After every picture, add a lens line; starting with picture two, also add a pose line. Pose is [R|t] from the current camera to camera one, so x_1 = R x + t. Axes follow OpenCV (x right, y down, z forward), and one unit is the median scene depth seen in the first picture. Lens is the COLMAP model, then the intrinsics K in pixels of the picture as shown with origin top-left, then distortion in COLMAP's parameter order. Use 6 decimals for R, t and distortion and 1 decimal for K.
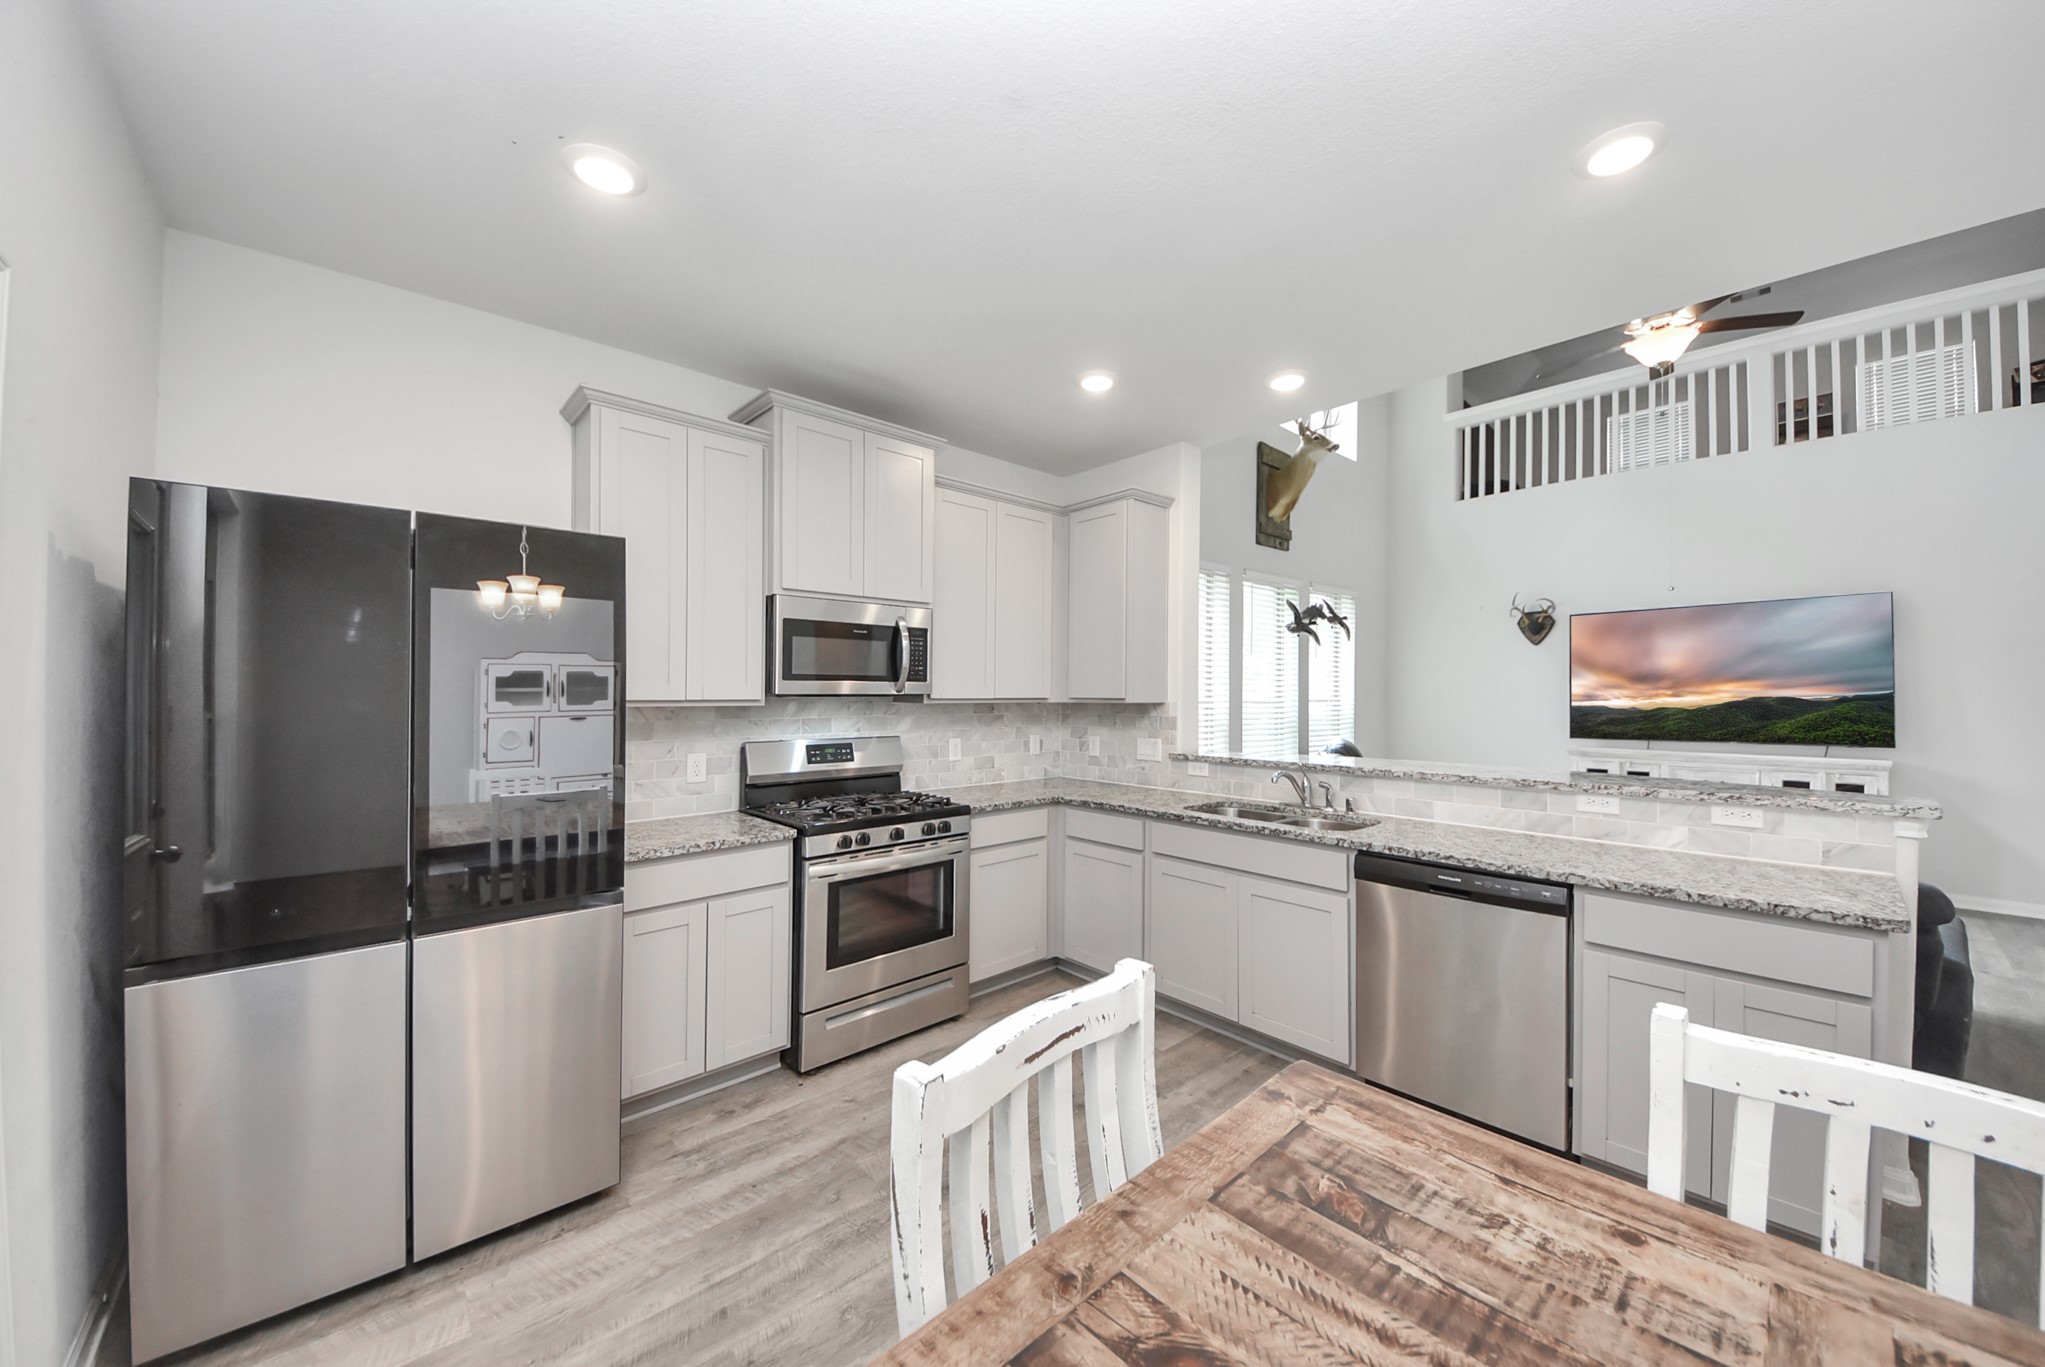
lens RADIAL K [[749.2, 0, 1071.4], [0, 749.2, 688.0], [0, 0, 1]] dist [-0.000401, -0.000225]
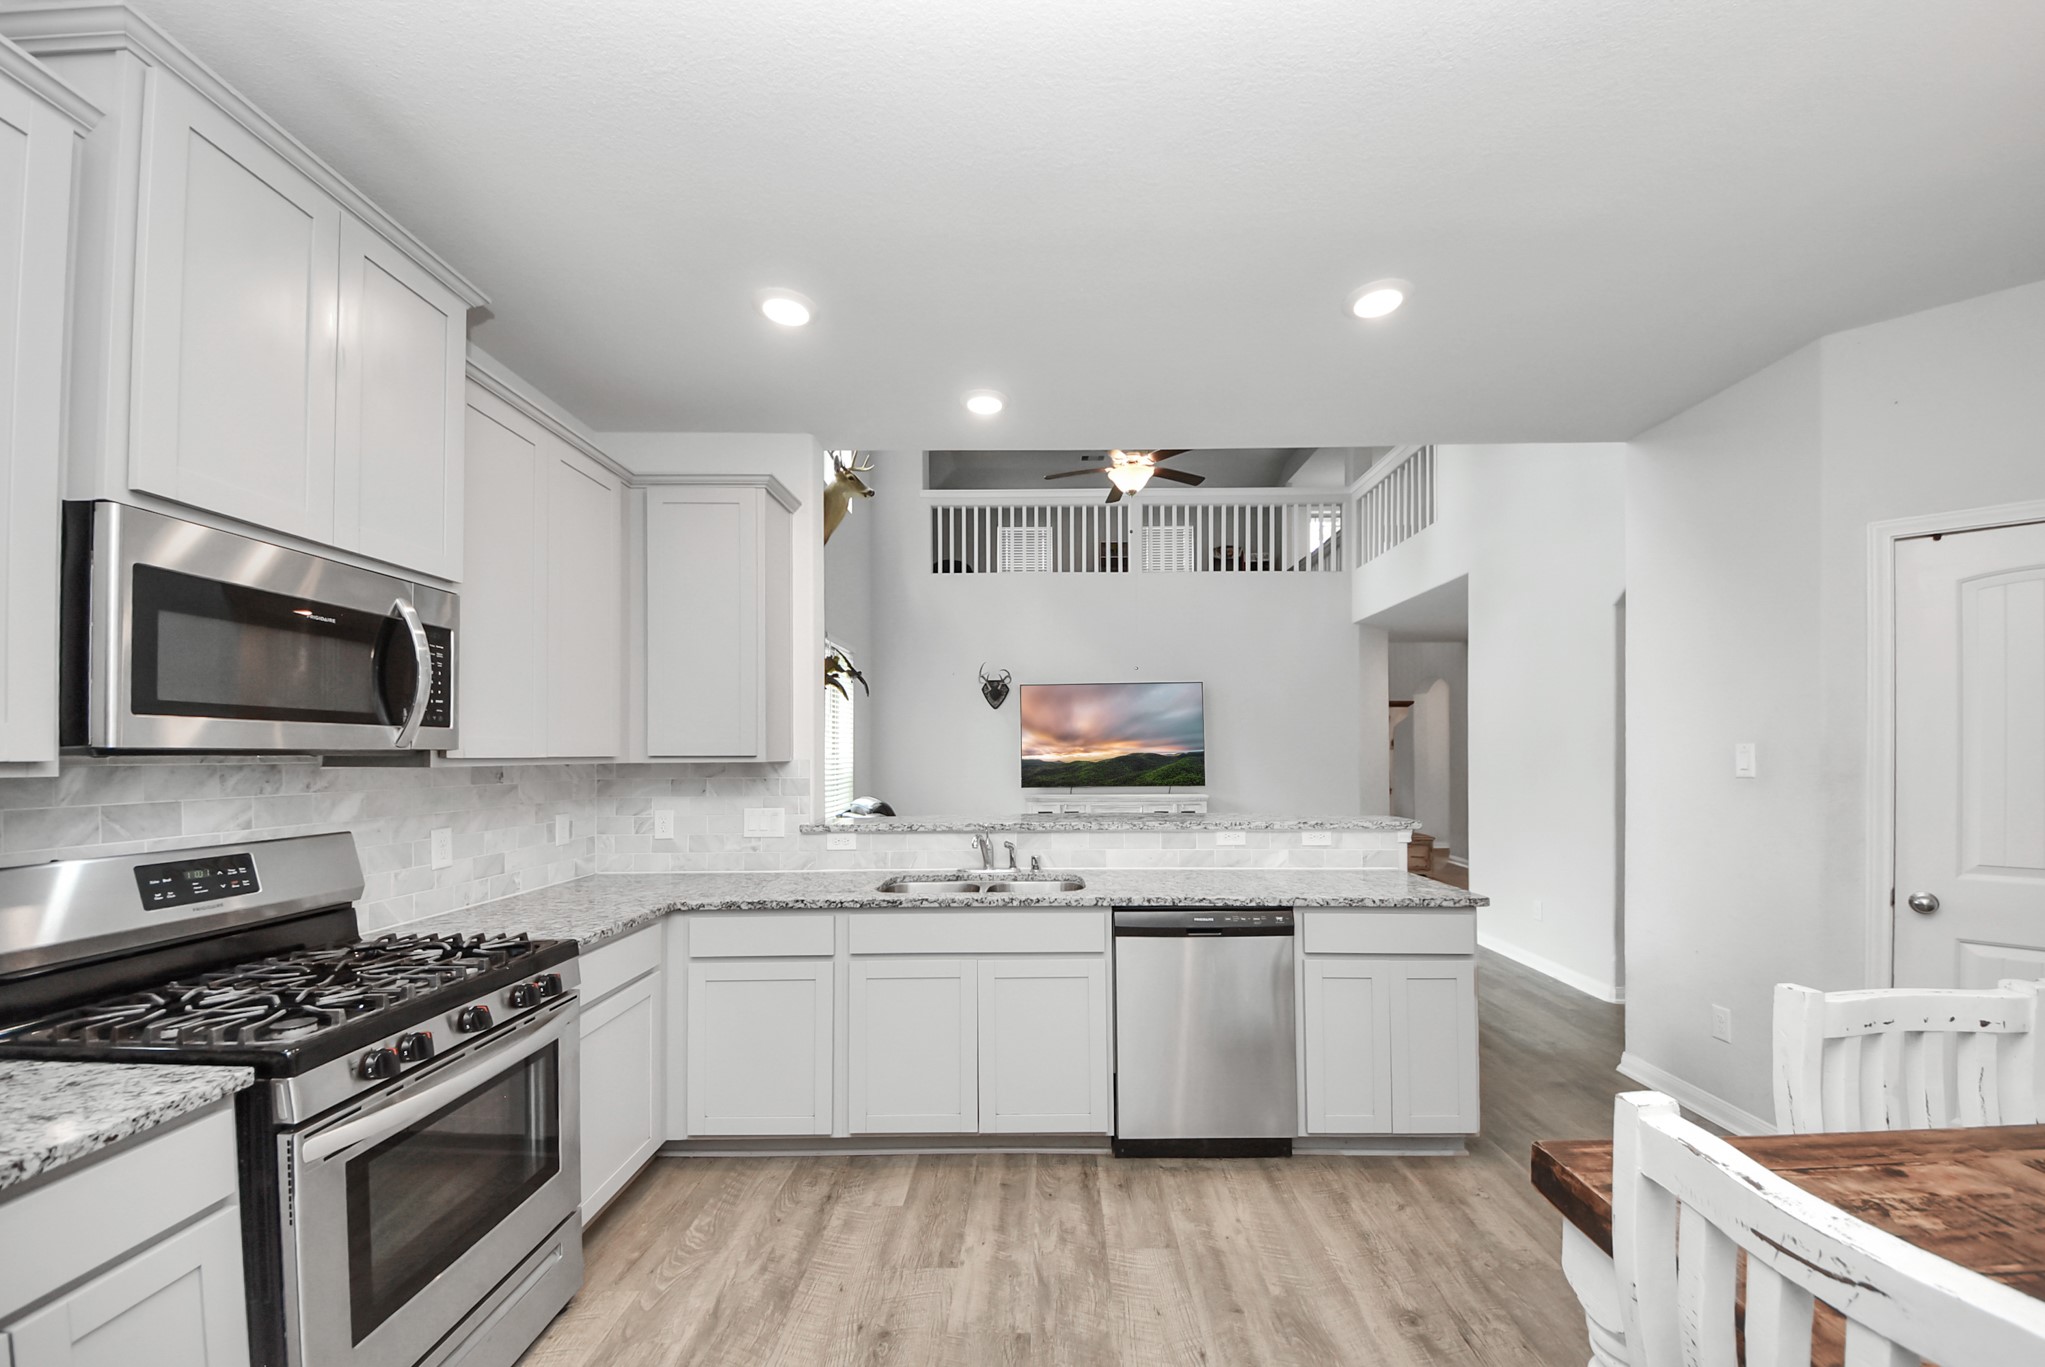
lens RADIAL K [[743.0, 0, 1022.0], [0, 743.0, 731.4], [0, 0, 1]] dist [-0.001388, -0.000398]
pose [[0.686064, 0.015362, 0.727379, -0.287343], [0.003047, 0.999708, -0.023987, 0.008230], [-0.727534, 0.018673, 0.685817, 0.303495]]
